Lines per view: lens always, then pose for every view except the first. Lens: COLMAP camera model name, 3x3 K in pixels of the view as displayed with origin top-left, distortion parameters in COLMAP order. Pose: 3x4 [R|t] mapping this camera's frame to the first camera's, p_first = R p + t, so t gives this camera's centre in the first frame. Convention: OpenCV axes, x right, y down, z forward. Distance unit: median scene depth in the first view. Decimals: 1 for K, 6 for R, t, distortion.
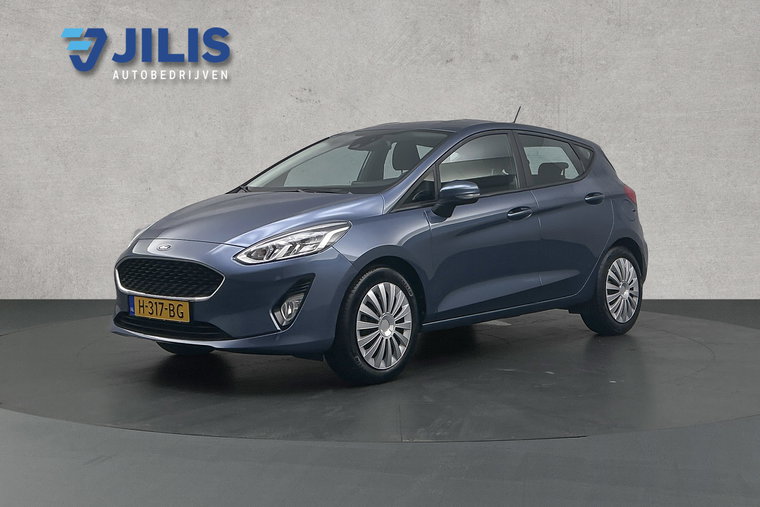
lens RADIAL K [[596.9, 0, 379.9], [0, 596.9, 254.2], [0, 0, 1]] dist [-0.008080, 0.006674]
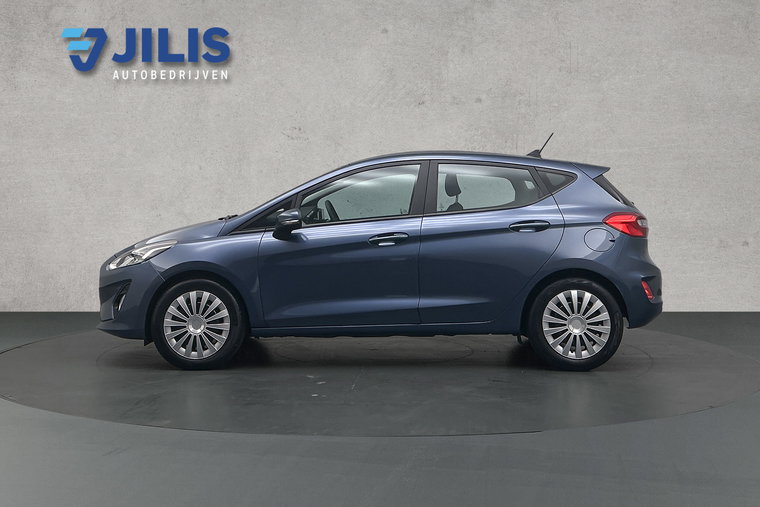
lens RADIAL K [[596.9, 0, 380.2], [0, 596.9, 253.4], [0, 0, 1]] dist [-0.008080, 0.006674]
pose [[1.000000, 0.000017, 0.000694, 0.036536], [-0.000016, 0.999999, -0.001237, -0.034700], [-0.000694, 0.001237, 0.999999, -0.145425]]
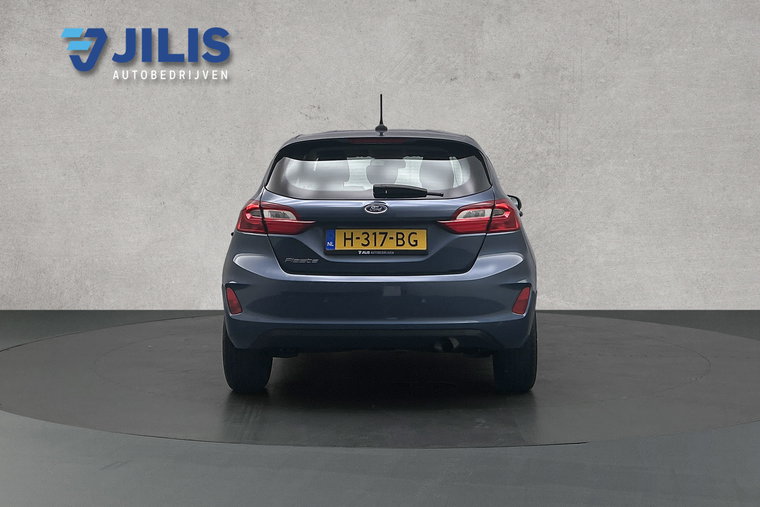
lens RADIAL K [[596.9, 0, 379.7], [0, 596.9, 253.8], [0, 0, 1]] dist [-0.008080, 0.006674]
pose [[1.000000, 0.000032, -0.000121, -0.011565], [-0.000032, 1.000000, -0.000554, -0.020942], [0.000121, 0.000554, 1.000000, -0.033269]]
